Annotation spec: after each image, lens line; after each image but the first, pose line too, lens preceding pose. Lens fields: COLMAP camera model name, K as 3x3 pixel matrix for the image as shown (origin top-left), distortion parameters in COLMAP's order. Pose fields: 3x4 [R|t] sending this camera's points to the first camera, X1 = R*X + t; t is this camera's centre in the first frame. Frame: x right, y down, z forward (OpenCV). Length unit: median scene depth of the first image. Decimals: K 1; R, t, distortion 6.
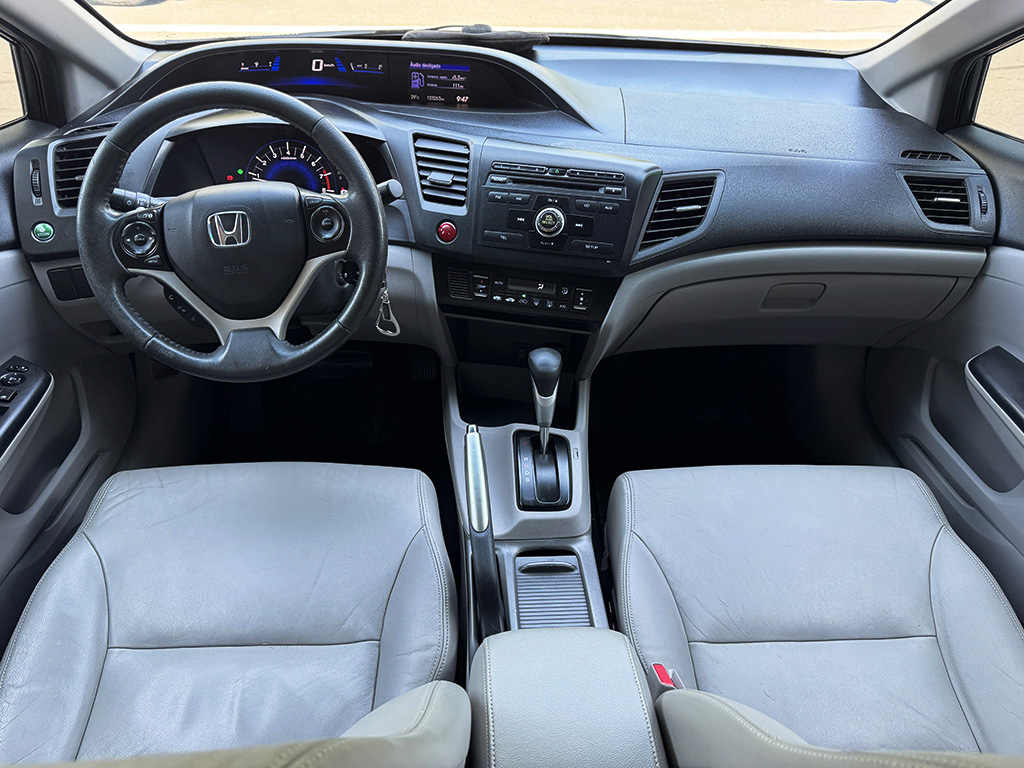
lens RADIAL K [[740.1, 0, 515.2], [0, 740.1, 390.4], [0, 0, 1]] dist [0.090220, -0.135050]
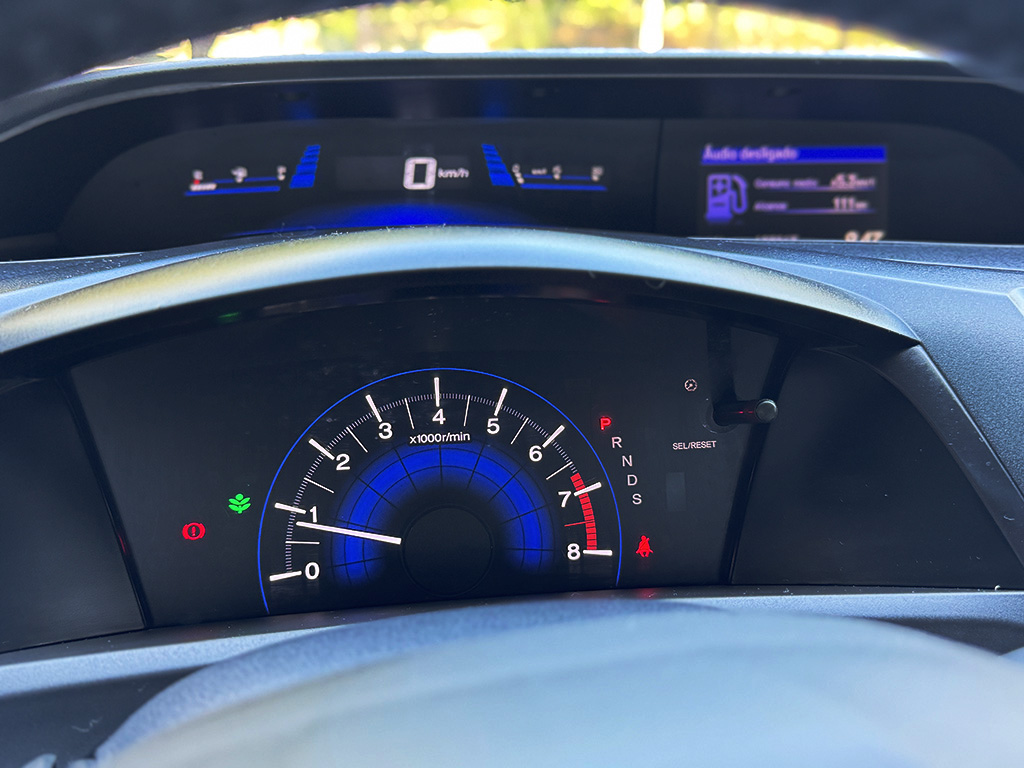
lens RADIAL K [[1013.4, 0, 514.9], [0, 1013.4, 388.2], [0, 0, 1]] dist [0.190174, -0.414484]
pose [[0.994184, -0.053446, 0.093494, -0.342576], [0.080794, 0.944170, -0.319398, -0.238134], [-0.071204, 0.325094, 0.942997, 0.746275]]
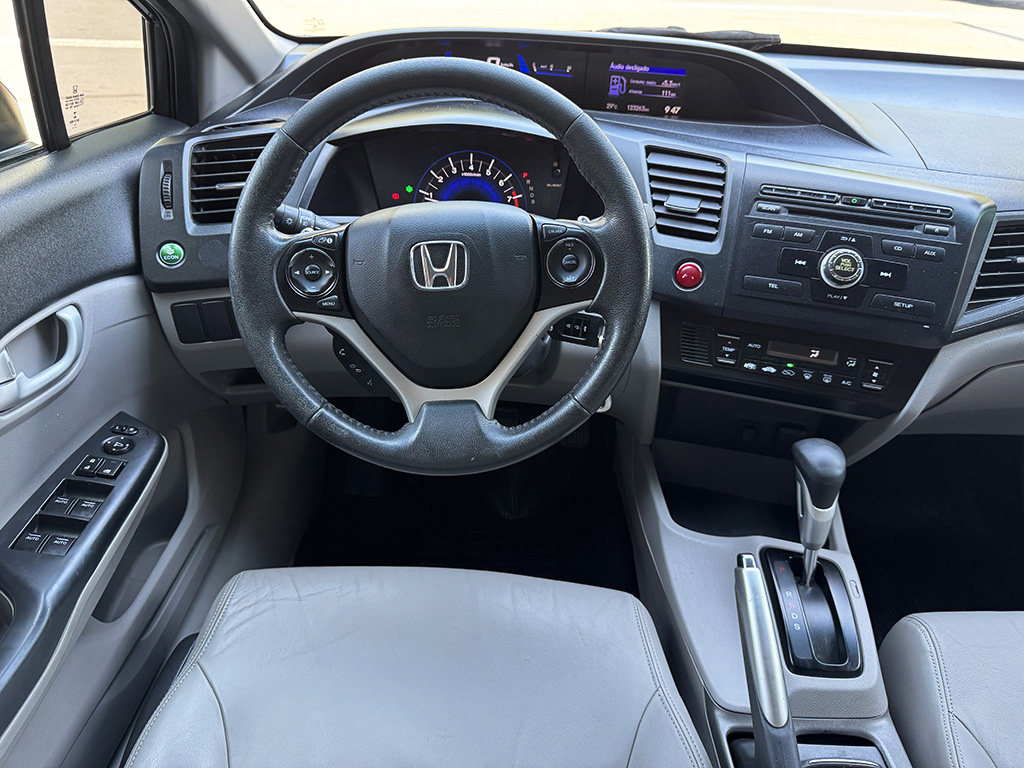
lens RADIAL K [[745.2, 0, 512.0], [0, 745.2, 384.0], [0, 0, 1]] dist [0.095656, -0.188325]
pose [[0.996759, 0.052972, -0.060549, -0.222151], [-0.055847, 0.997341, -0.046819, -0.060714], [0.057908, 0.050049, 0.997067, 0.250544]]
